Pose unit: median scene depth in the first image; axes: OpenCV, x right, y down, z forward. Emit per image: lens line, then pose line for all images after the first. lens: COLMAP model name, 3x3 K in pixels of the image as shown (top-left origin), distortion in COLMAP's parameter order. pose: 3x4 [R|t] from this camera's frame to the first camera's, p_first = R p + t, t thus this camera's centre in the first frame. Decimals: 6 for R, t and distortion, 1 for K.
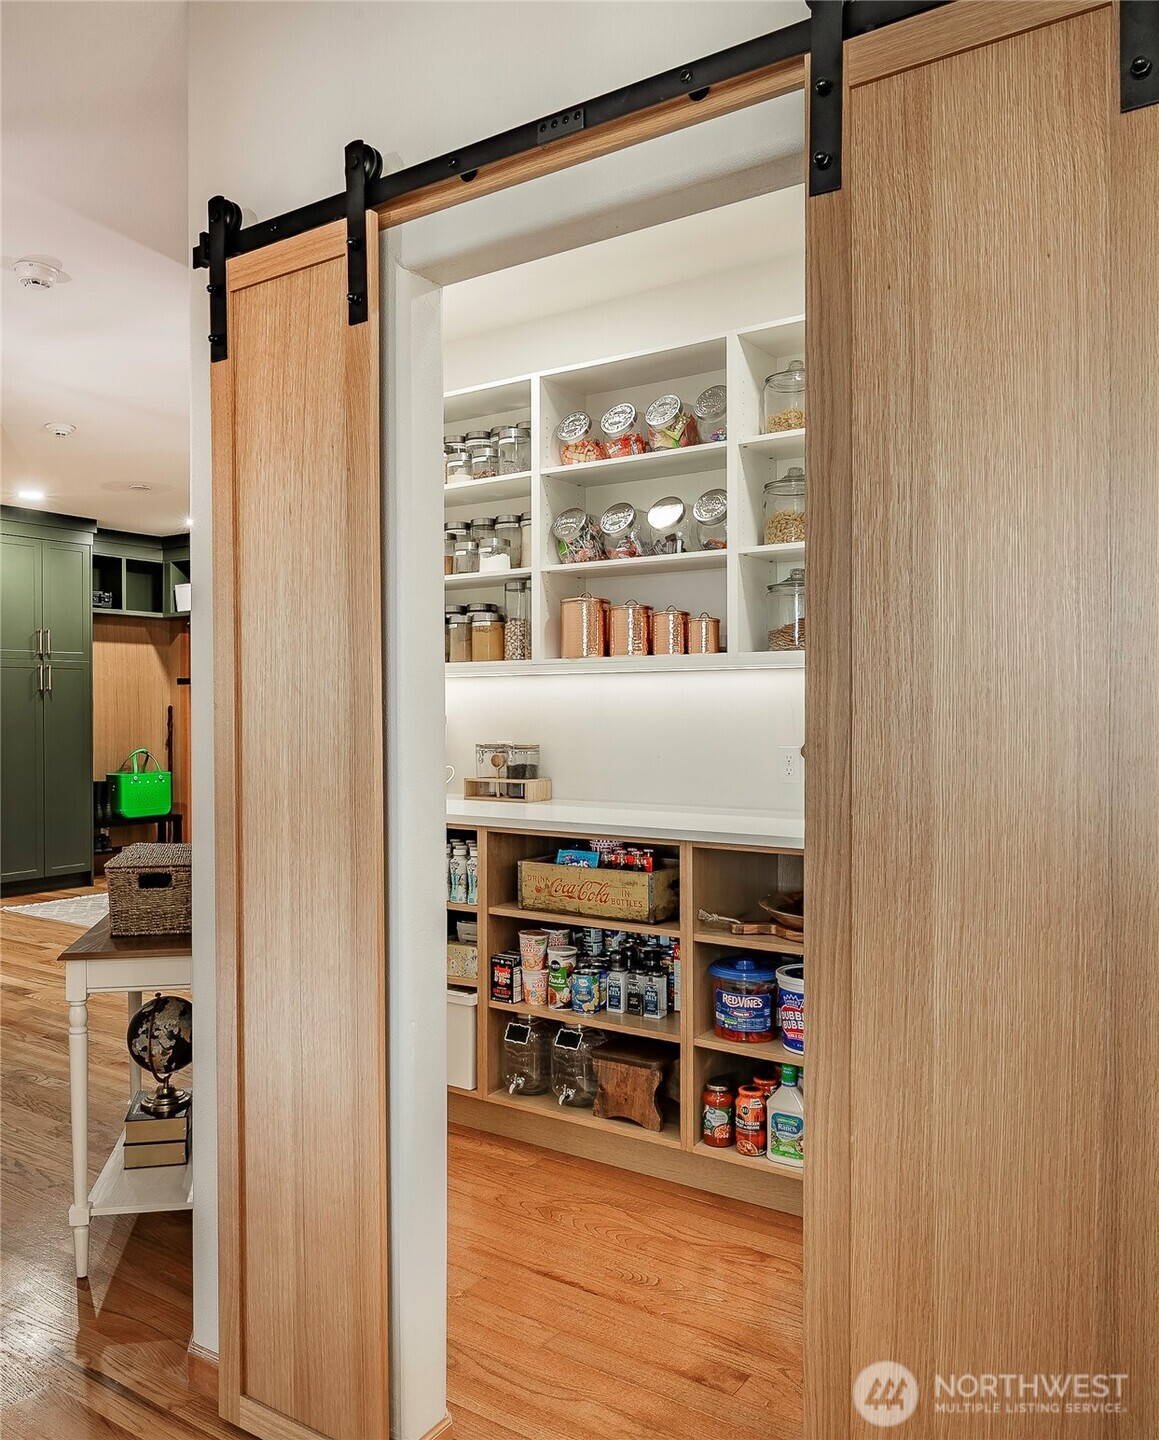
lens RADIAL K [[870.1, 0, 579.6], [0, 870.1, 719.8], [0, 0, 1]] dist [0.000542, -0.000005]
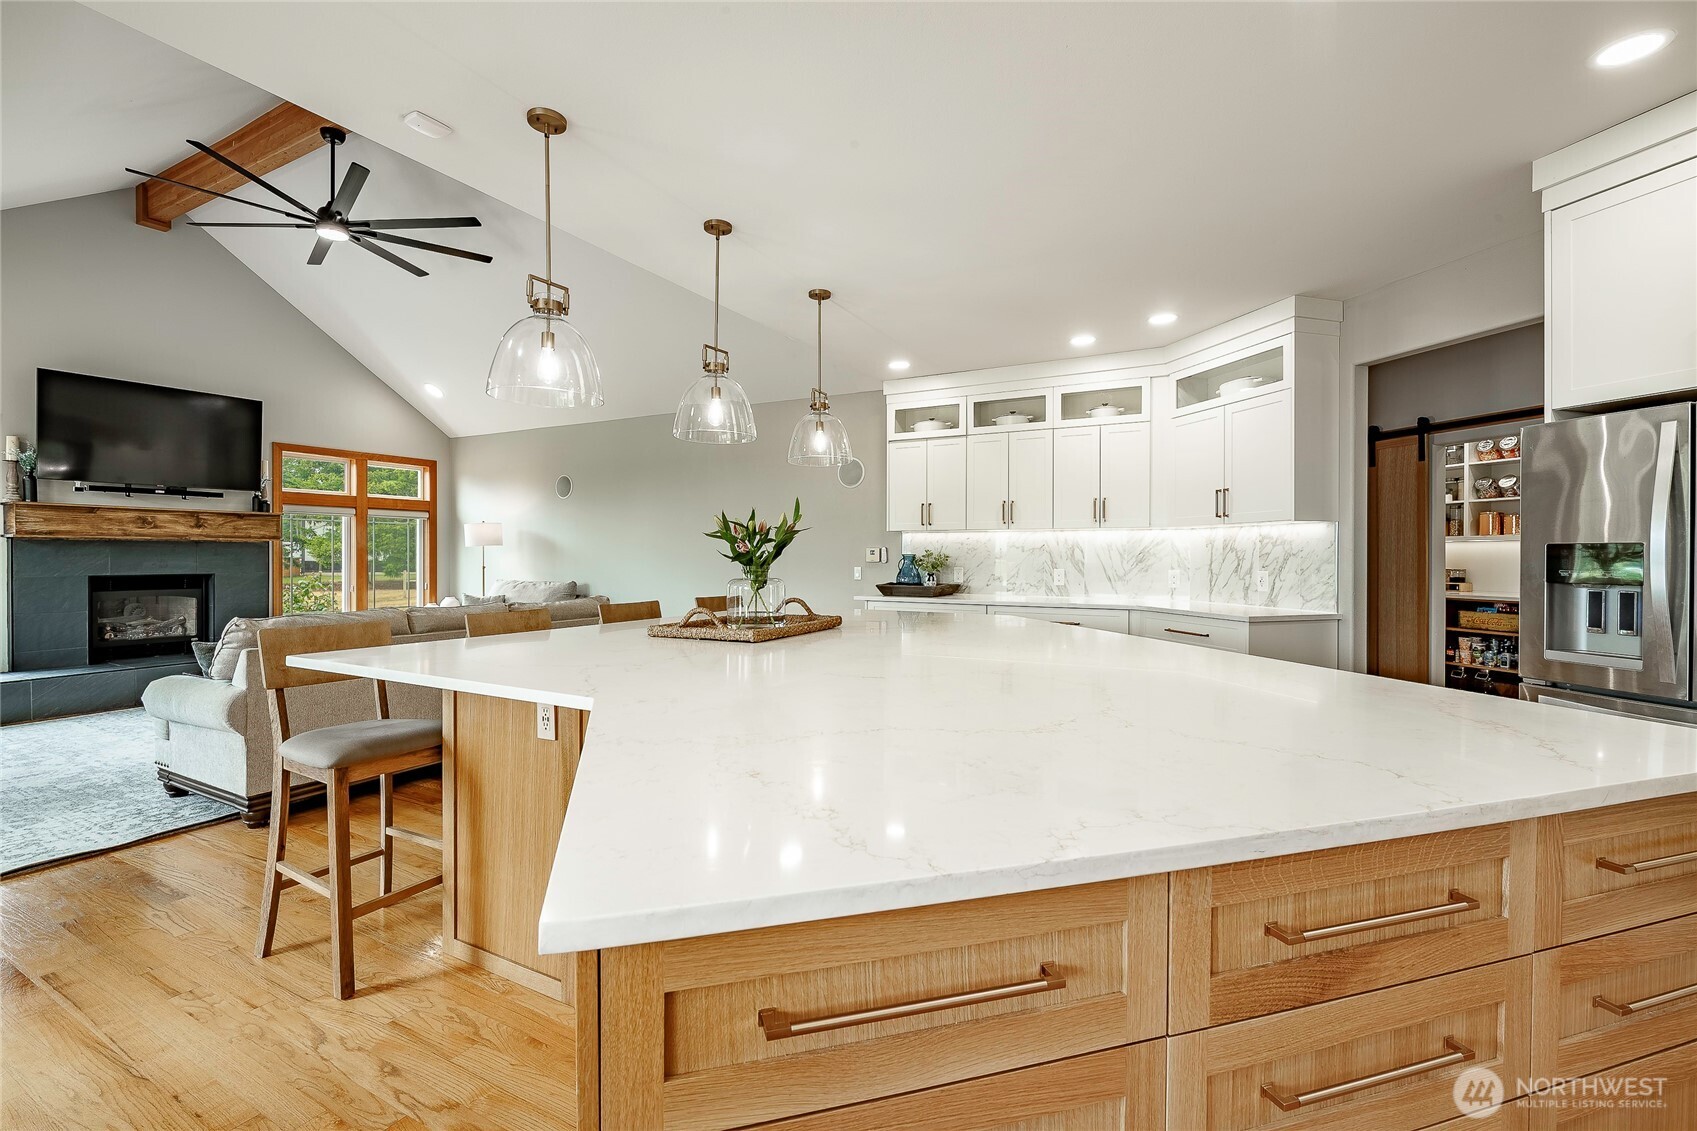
lens RADIAL K [[760.8, 0, 847.6], [0, 760.8, 558.3], [0, 0, 1]] dist [-0.000450, -0.000718]
pose [[0.776425, 0.006544, -0.630175, -0.055058], [-0.012263, 0.999914, -0.004725, 0.032820], [0.630090, 0.011397, 0.776438, -2.014342]]
